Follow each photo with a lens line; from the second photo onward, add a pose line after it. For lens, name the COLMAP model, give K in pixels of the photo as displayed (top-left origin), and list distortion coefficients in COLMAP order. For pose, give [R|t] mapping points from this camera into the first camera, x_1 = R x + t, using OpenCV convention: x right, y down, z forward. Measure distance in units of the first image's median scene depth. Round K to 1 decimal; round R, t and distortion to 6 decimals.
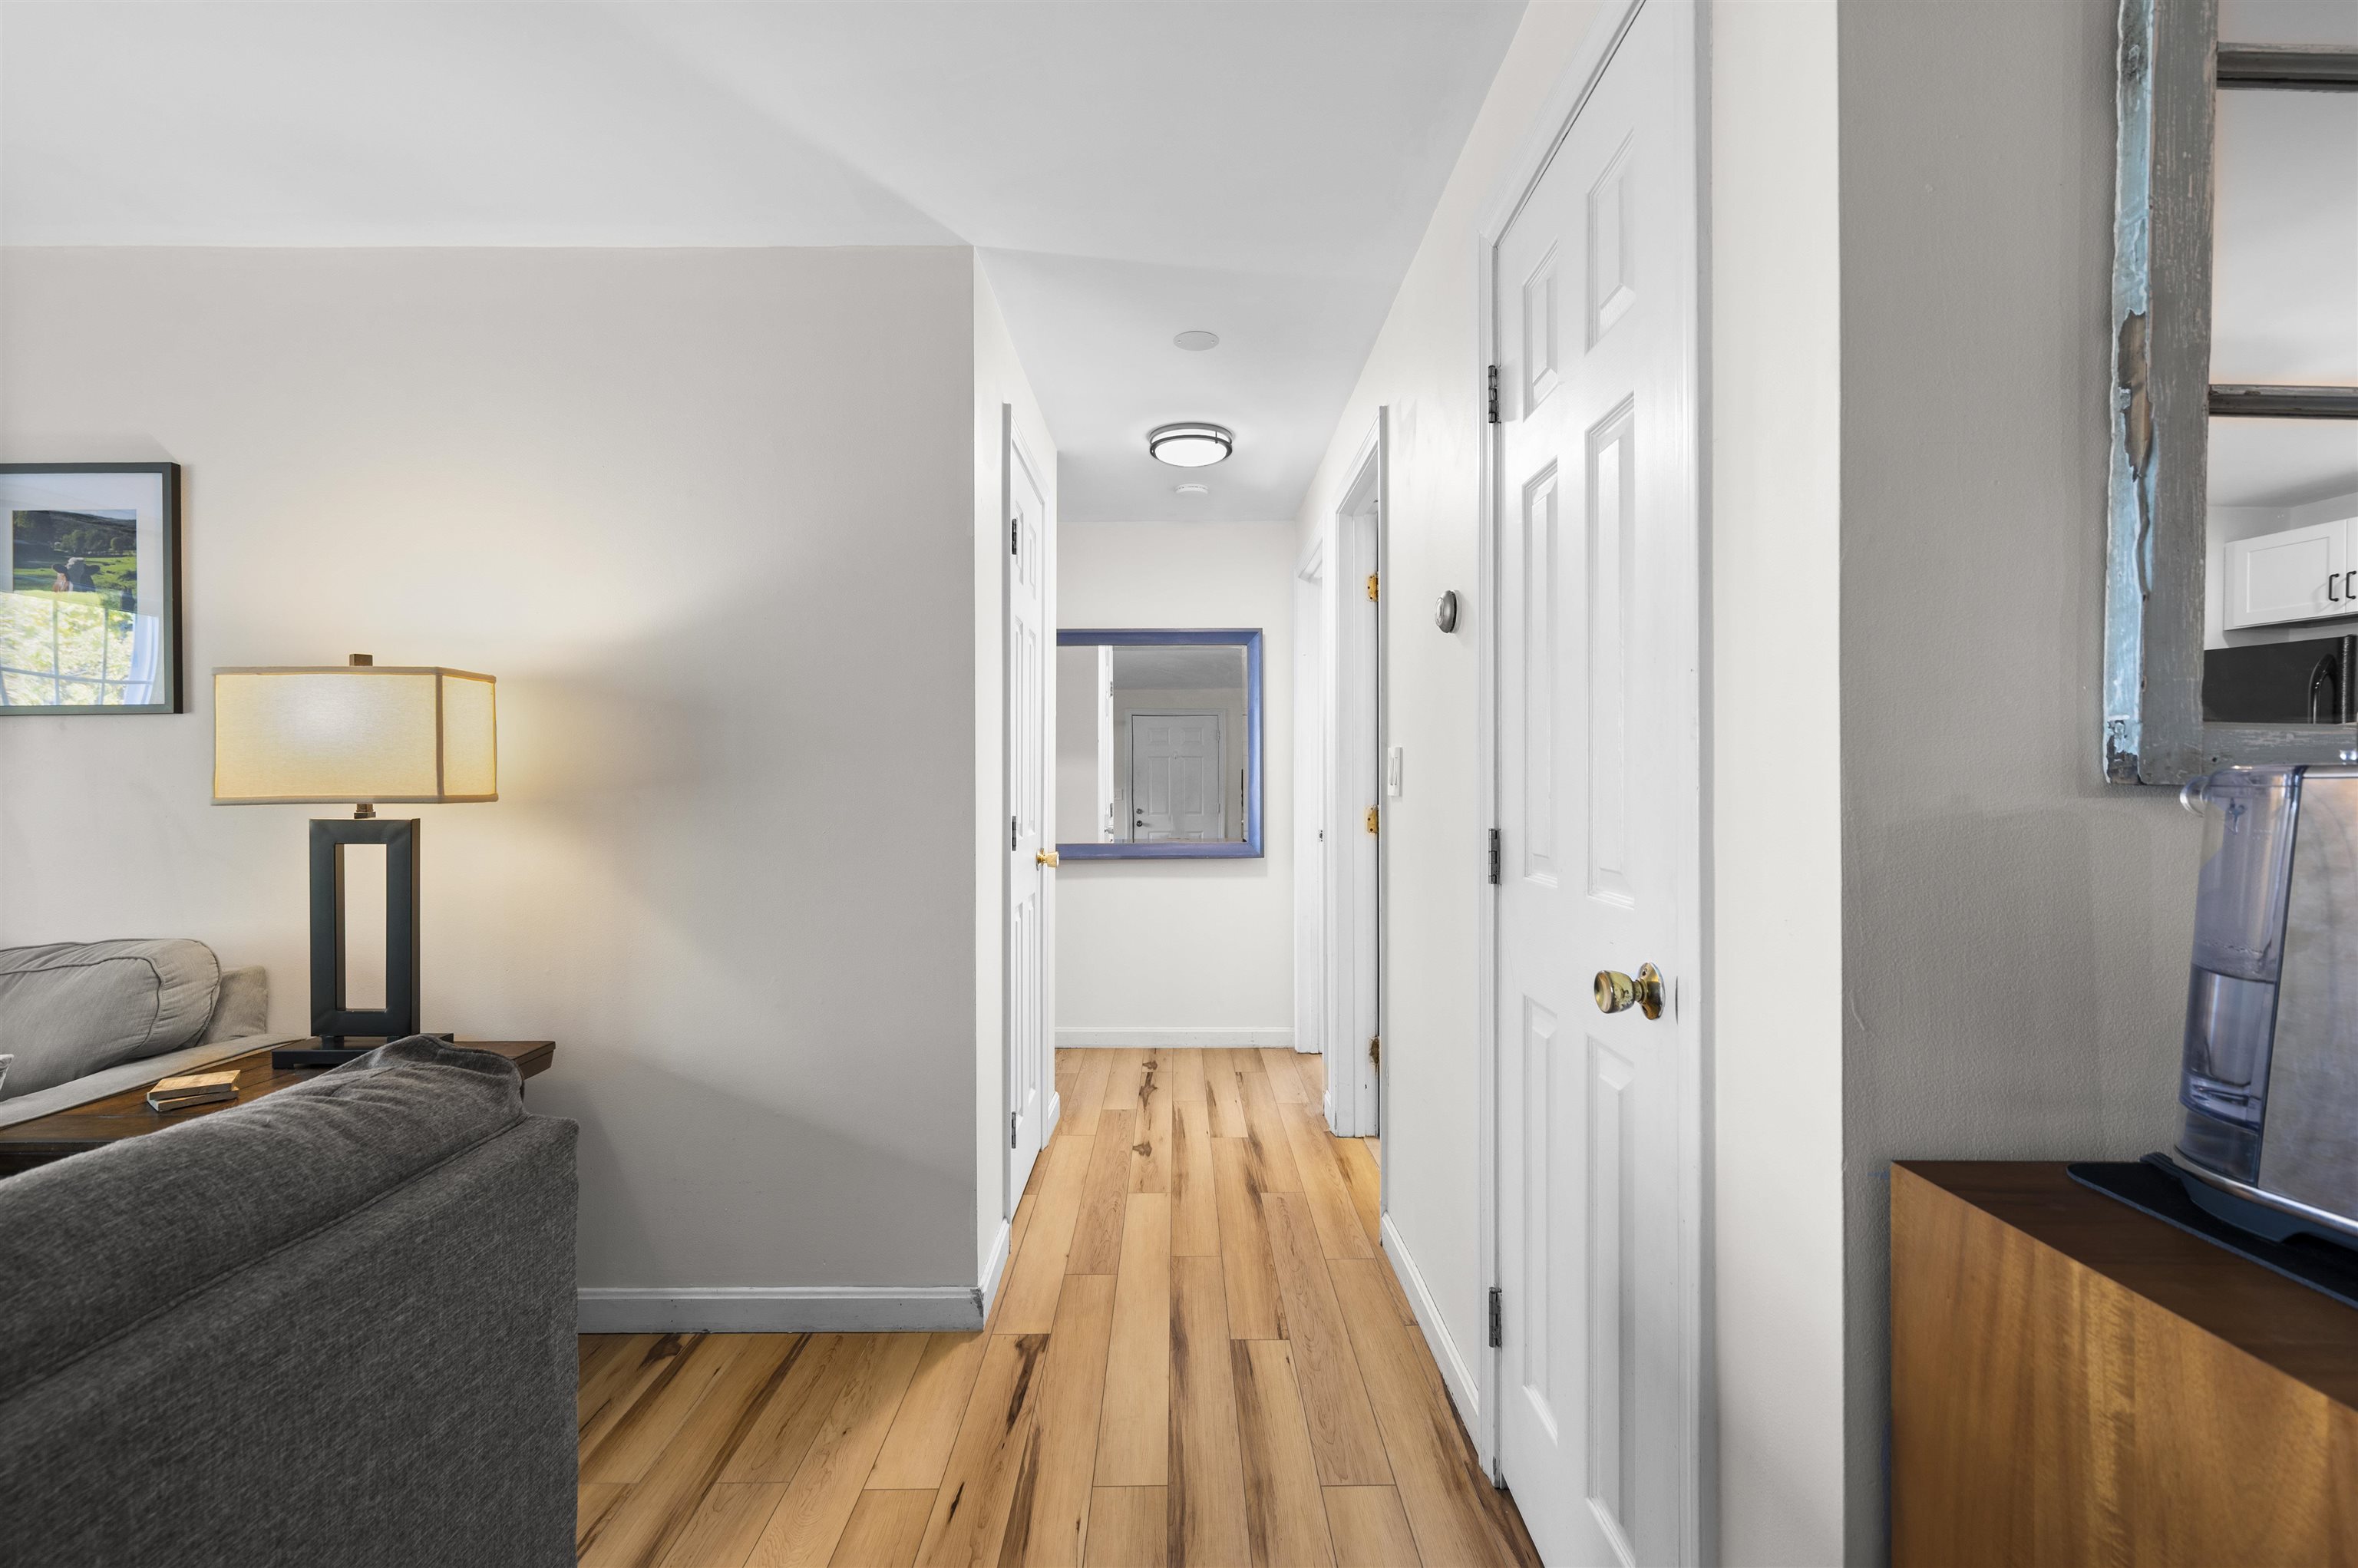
lens RADIAL K [[984.3, 0, 1212.4], [0, 984.3, 783.5], [0, 0, 1]] dist [-0.001096, -0.000465]
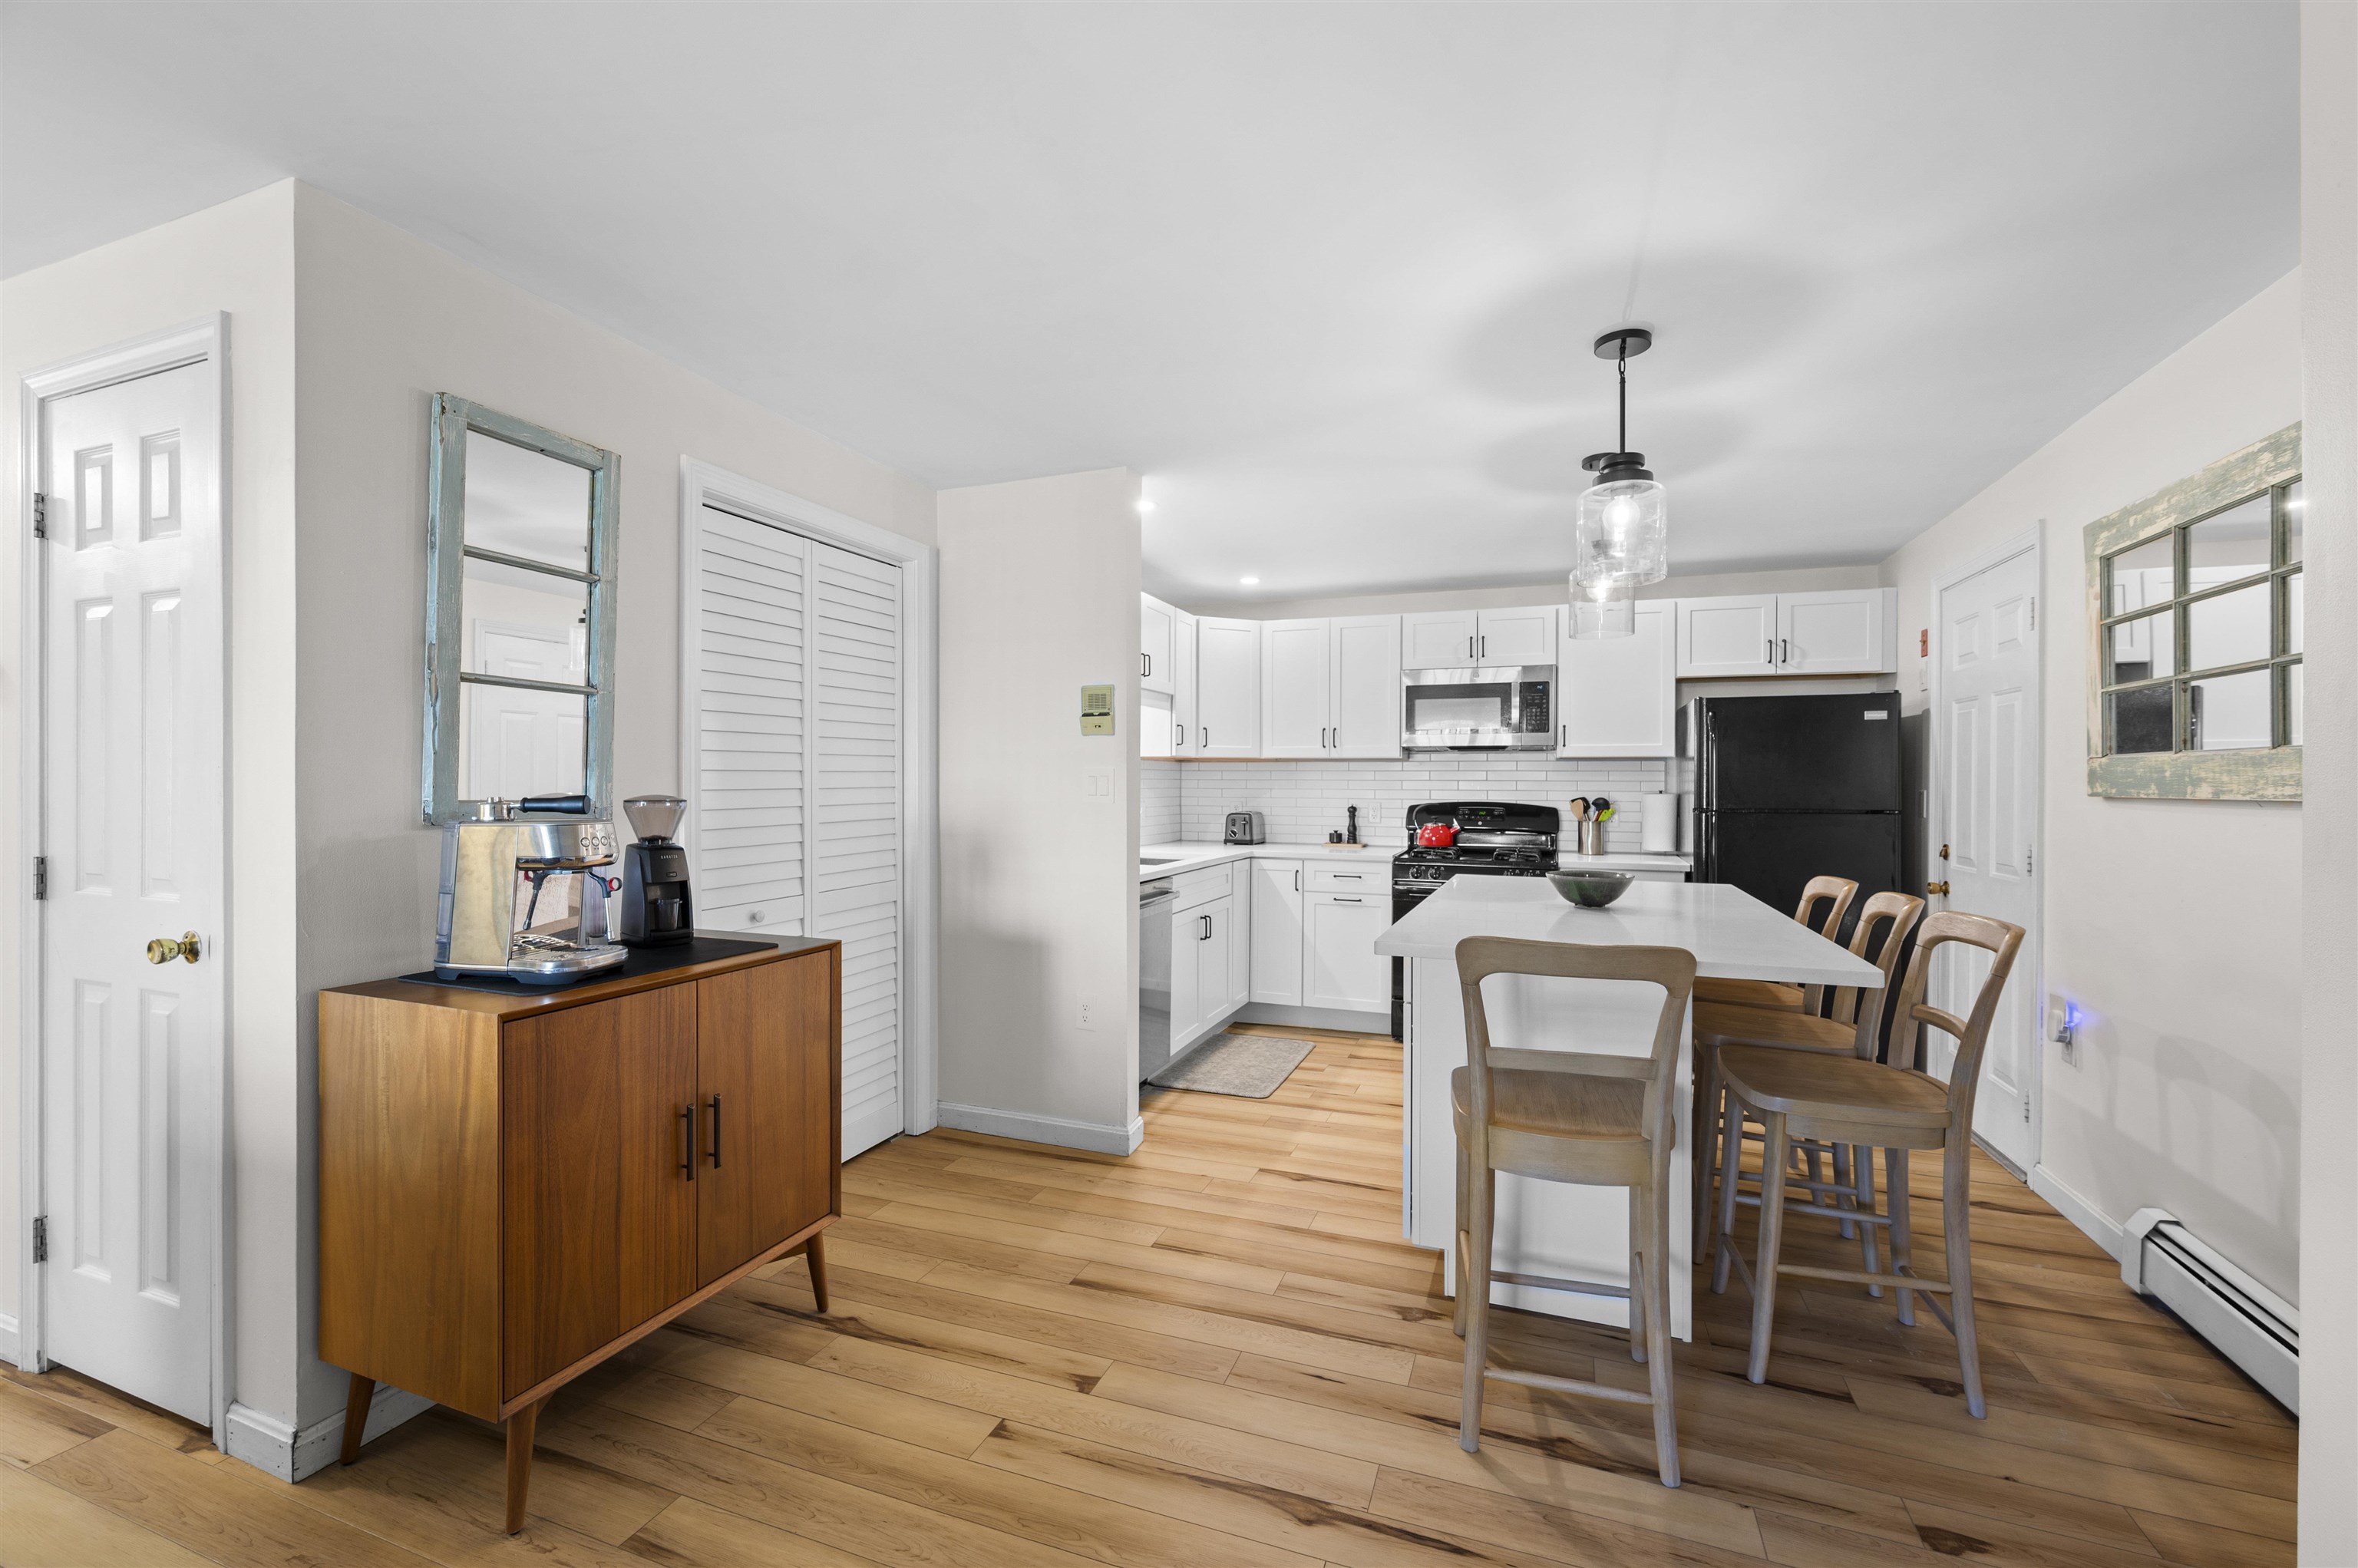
lens RADIAL K [[984.3, 0, 1184.7], [0, 984.3, 780.3], [0, 0, 1]] dist [-0.001096, -0.000465]
pose [[0.373402, 0.000780, 0.927669, -0.285804], [-0.004059, 0.999991, 0.000793, -0.050457], [-0.927661, -0.004062, 0.373402, -0.715050]]
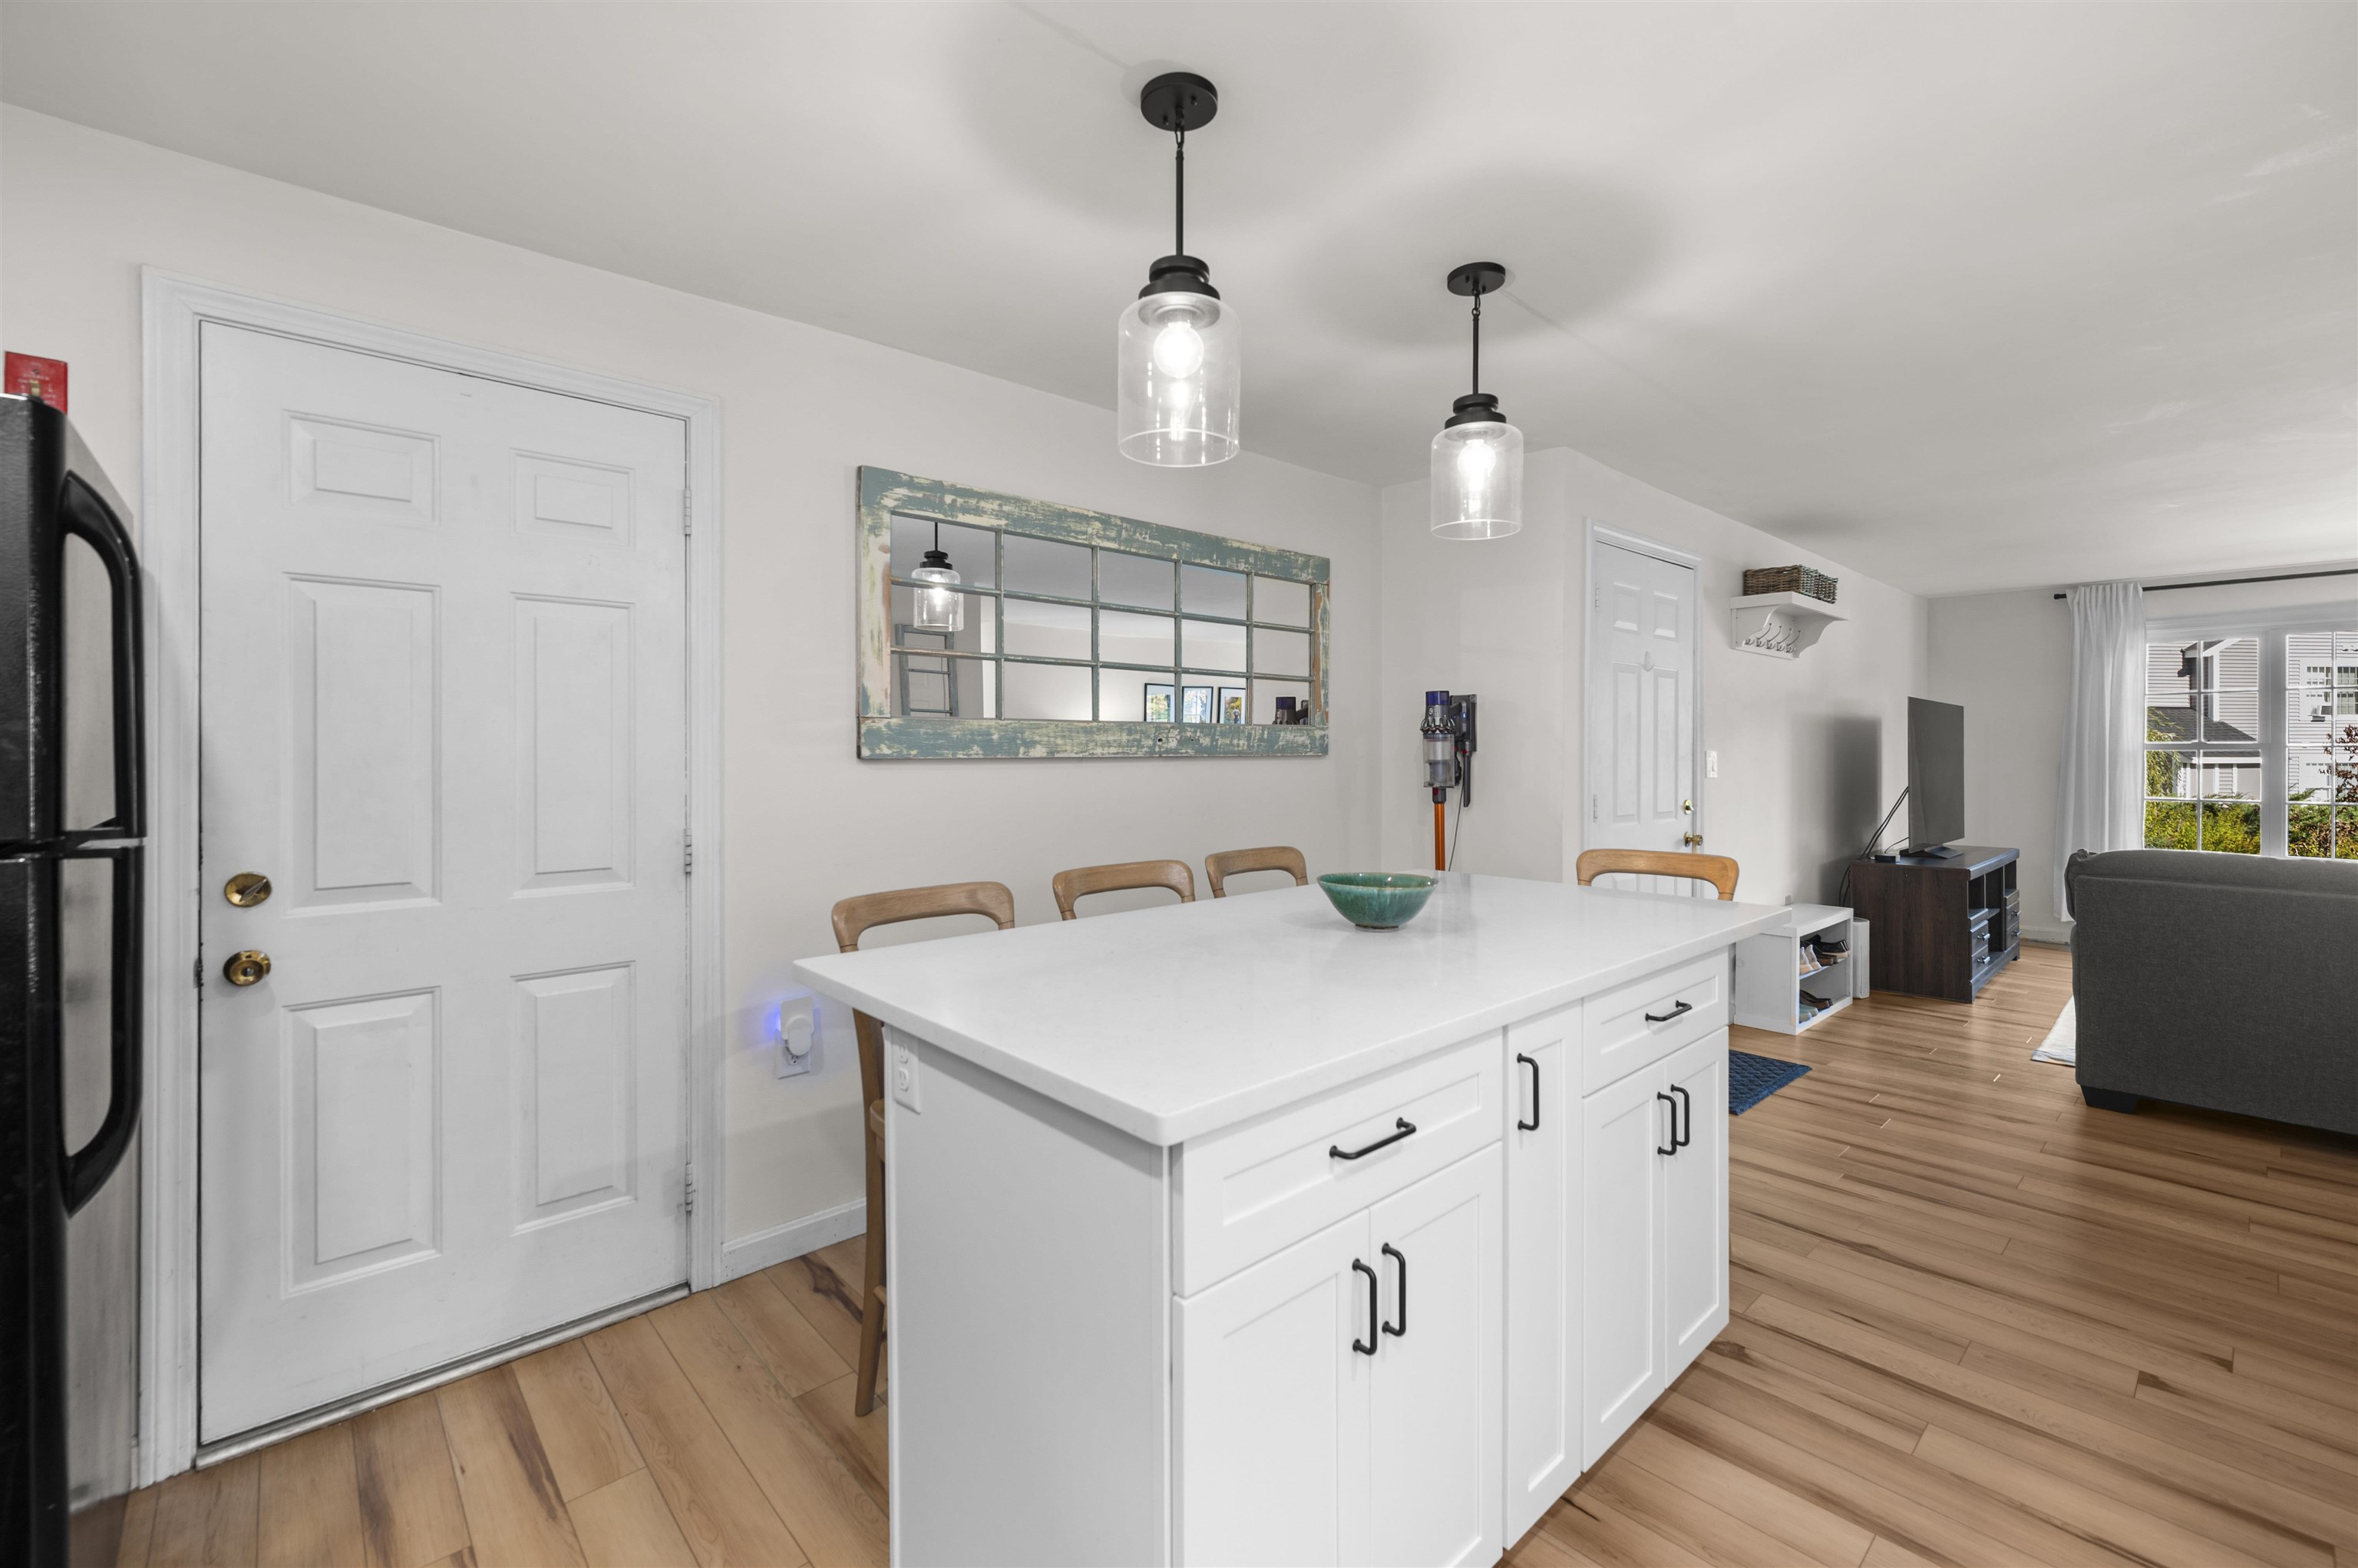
lens RADIAL K [[984.3, 0, 1179.3], [0, 984.3, 752.5], [0, 0, 1]] dist [-0.001096, -0.000465]
pose [[-0.756302, 0.001292, -0.654221, 2.089658], [-0.003116, 0.999980, 0.005577, -0.048277], [0.654215, 0.006257, -0.756282, -0.114048]]
